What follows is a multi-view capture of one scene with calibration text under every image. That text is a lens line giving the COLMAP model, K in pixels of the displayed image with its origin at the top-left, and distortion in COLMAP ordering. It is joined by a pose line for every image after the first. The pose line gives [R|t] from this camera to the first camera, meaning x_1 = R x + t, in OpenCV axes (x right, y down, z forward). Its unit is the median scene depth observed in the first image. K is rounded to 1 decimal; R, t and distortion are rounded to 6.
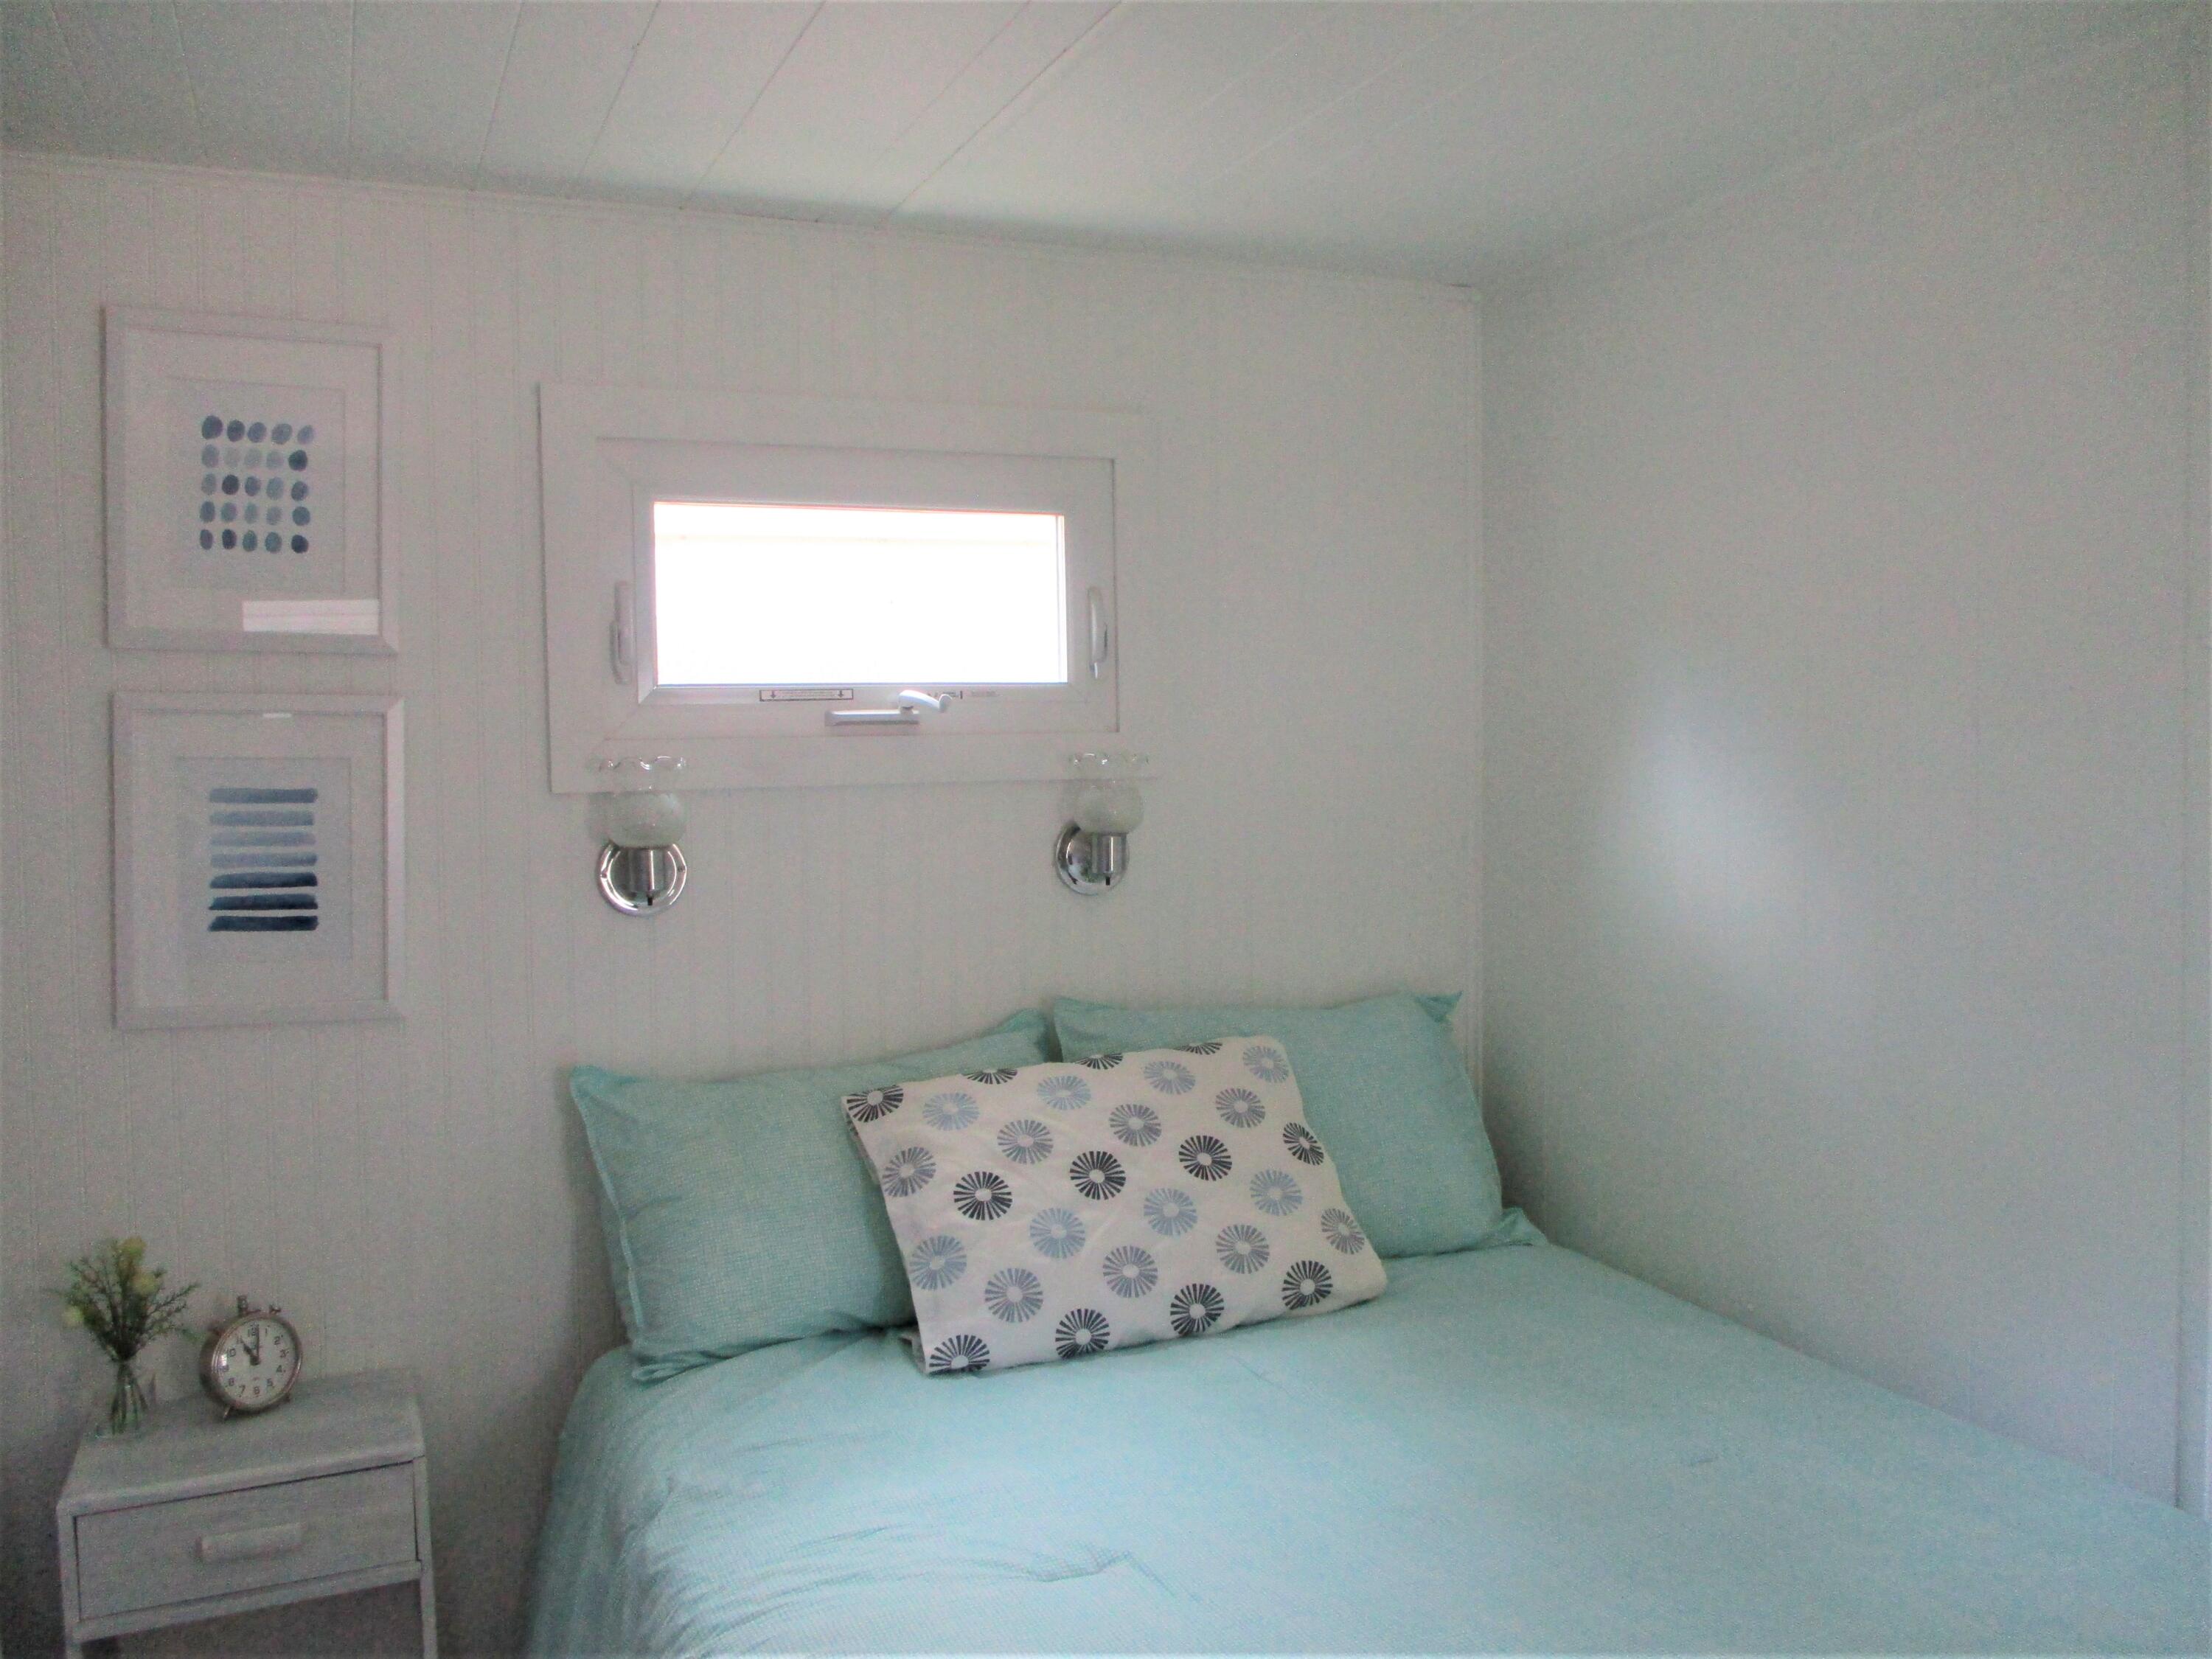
lens RADIAL K [[1850.2, 0, 1166.8], [0, 1850.2, 774.7], [0, 0, 1]] dist [-0.034710, 0.007693]
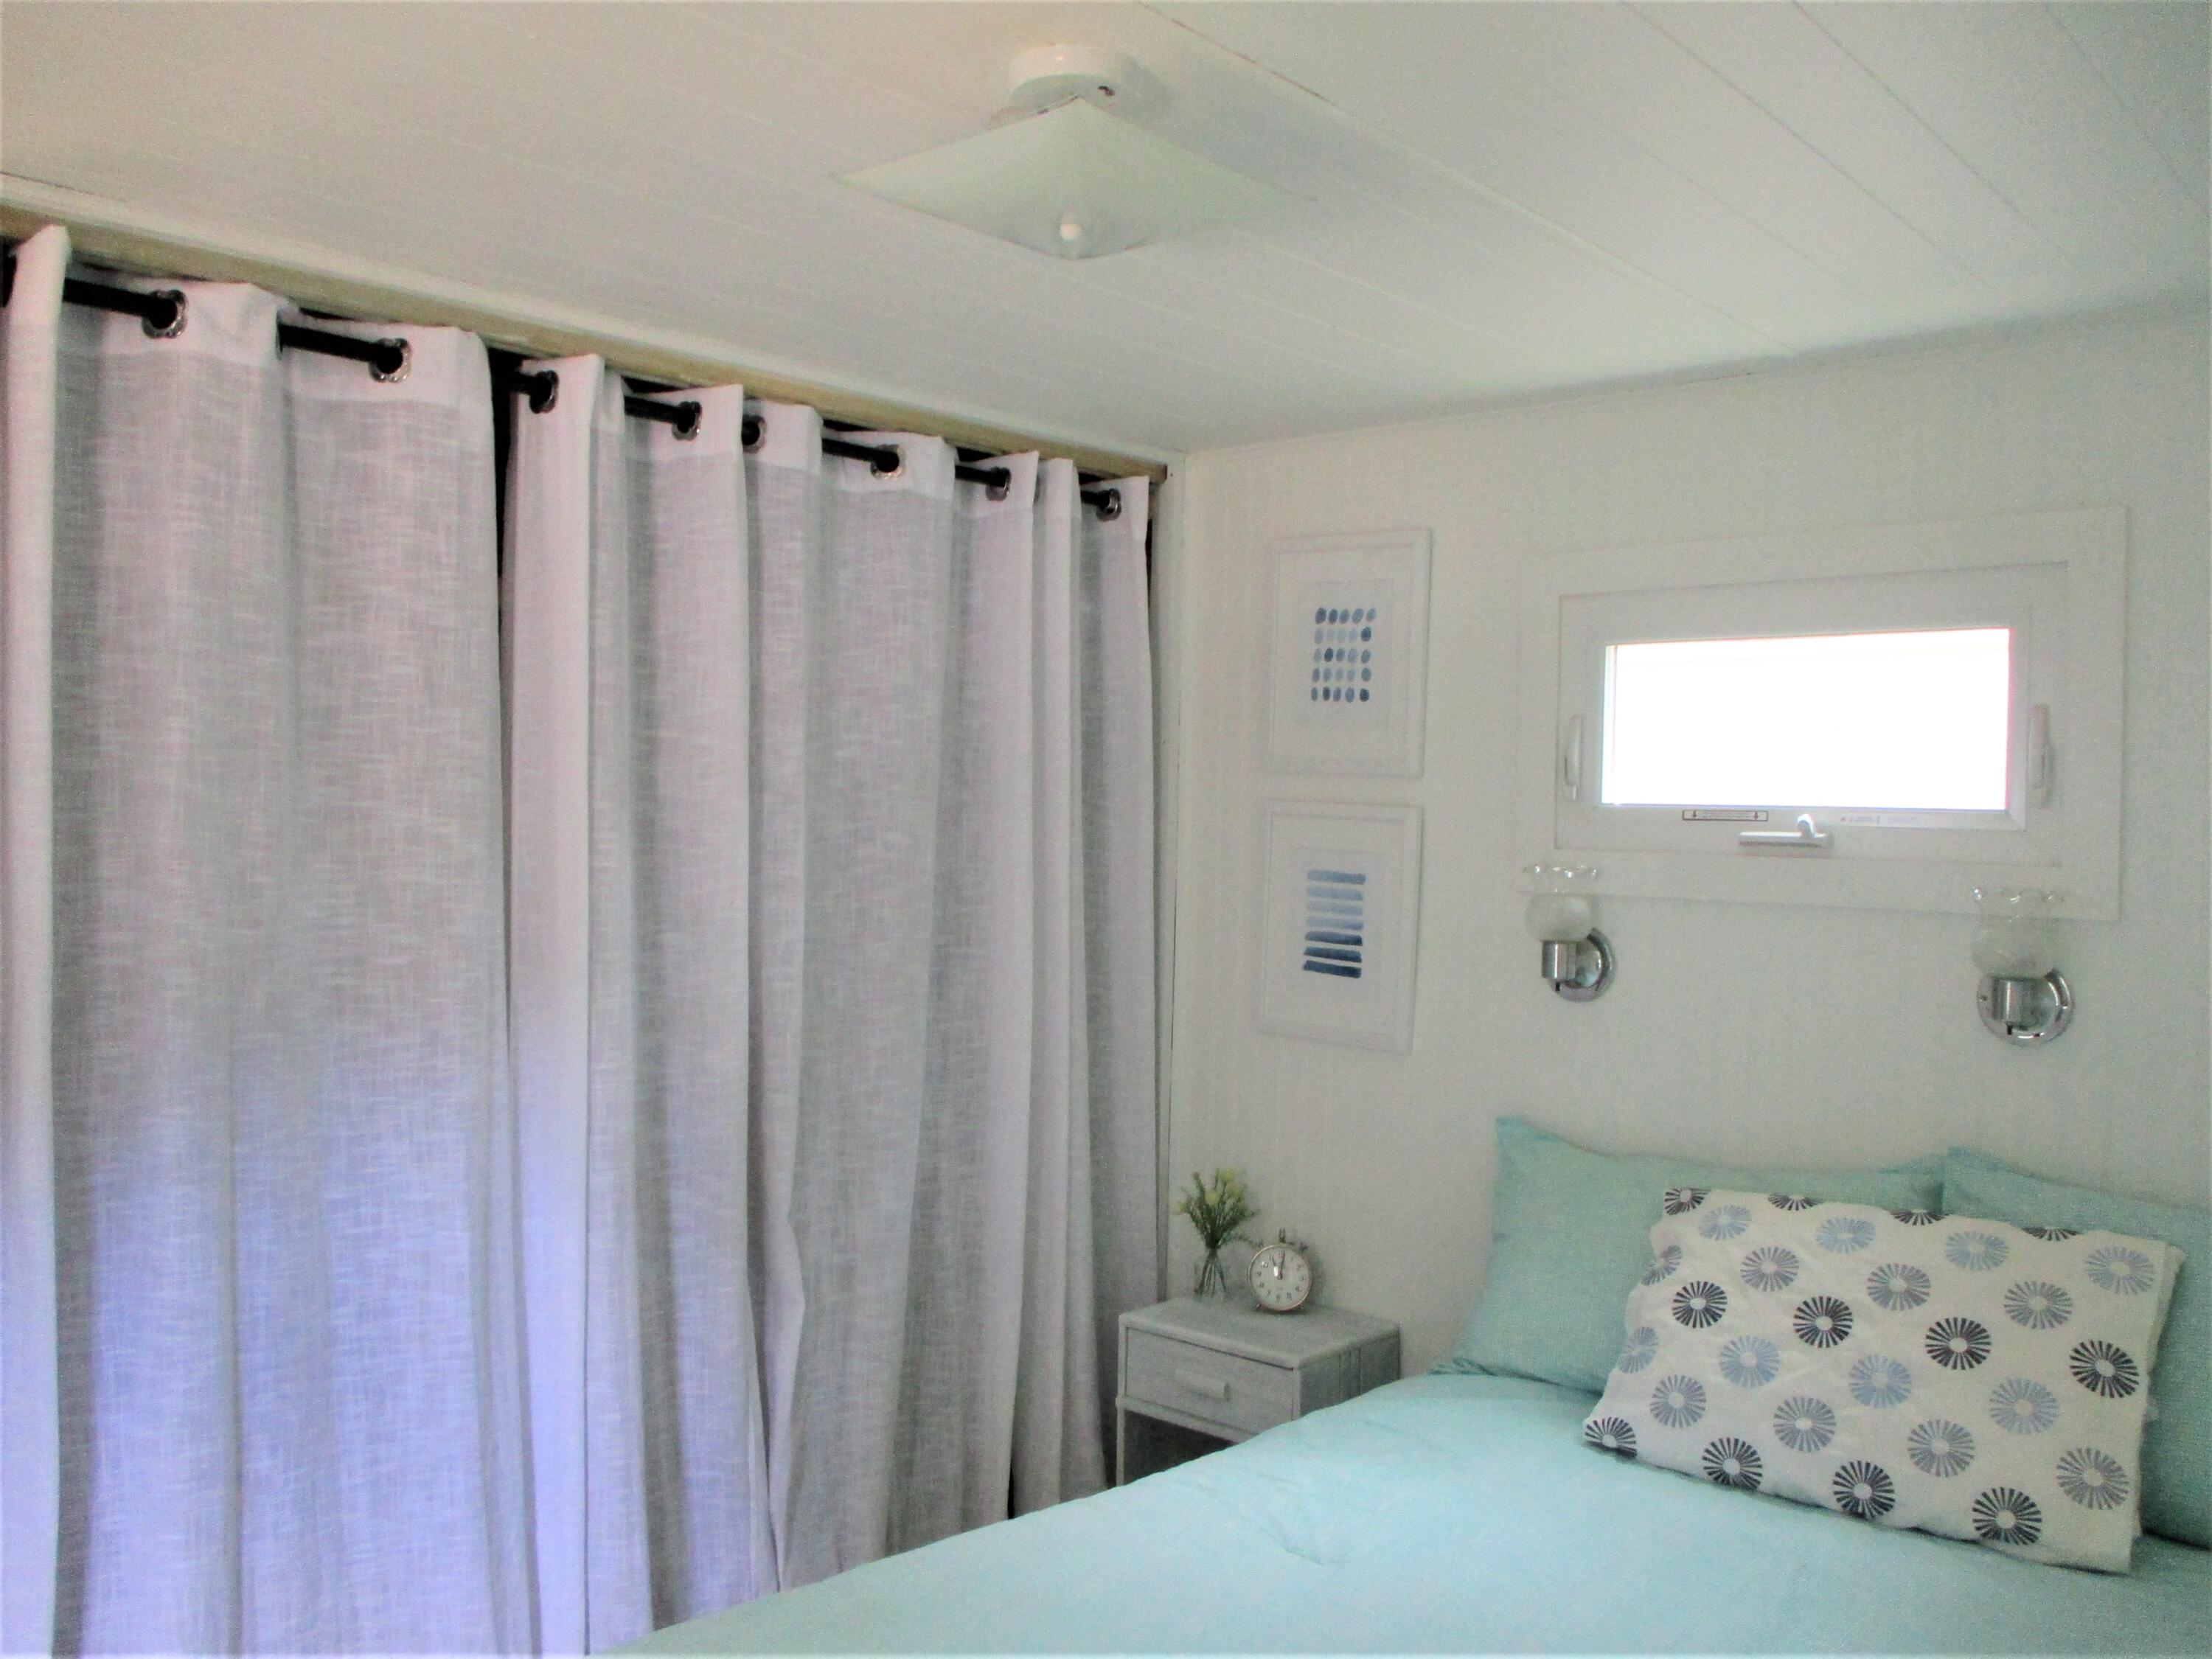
lens RADIAL K [[1850.2, 0, 1152.0], [0, 1850.2, 796.3], [0, 0, 1]] dist [-0.034710, 0.007693]
pose [[0.420805, 0.016211, -0.907006, 0.712009], [-0.057142, 0.998328, -0.008668, -0.029291], [0.905350, 0.055475, 0.421028, 0.279815]]
